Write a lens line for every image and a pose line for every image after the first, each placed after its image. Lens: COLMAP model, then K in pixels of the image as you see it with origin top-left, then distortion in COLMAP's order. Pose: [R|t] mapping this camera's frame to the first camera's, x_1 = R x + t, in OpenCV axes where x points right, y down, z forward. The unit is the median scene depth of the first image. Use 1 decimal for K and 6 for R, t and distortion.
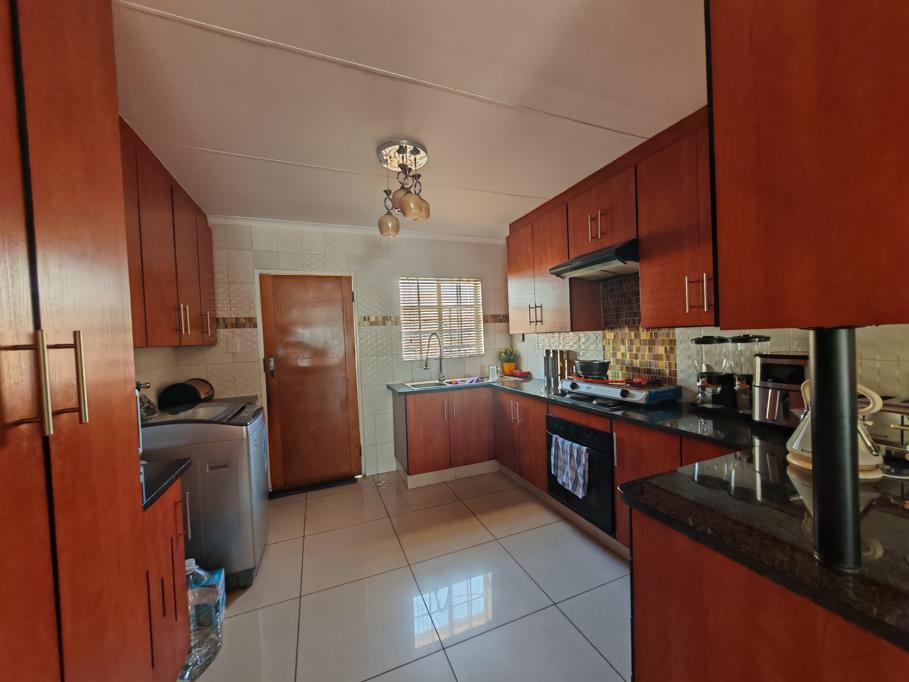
lens RADIAL K [[345.1, 0, 454.5], [0, 345.1, 341.0], [0, 0, 1]] dist [-0.001445, 0.000010]
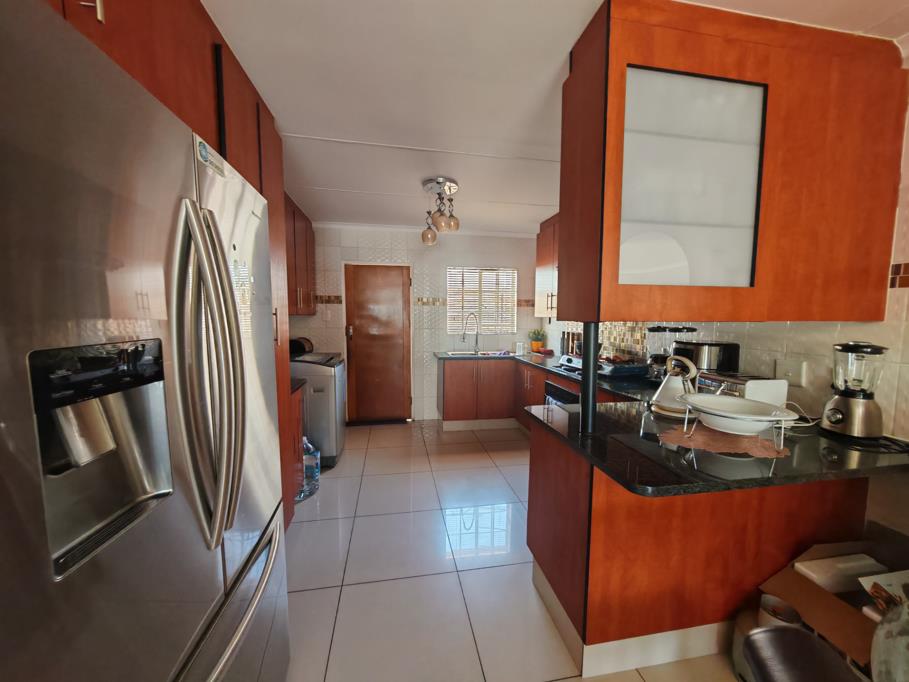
lens RADIAL K [[364.4, 0, 454.5], [0, 364.4, 341.0], [0, 0, 1]] dist [0.000303, 0.000007]
pose [[0.975402, 0.061496, -0.211683, 0.178178], [-0.048668, 0.996679, 0.065291, -0.006649], [0.214996, -0.053383, 0.975155, -0.322043]]
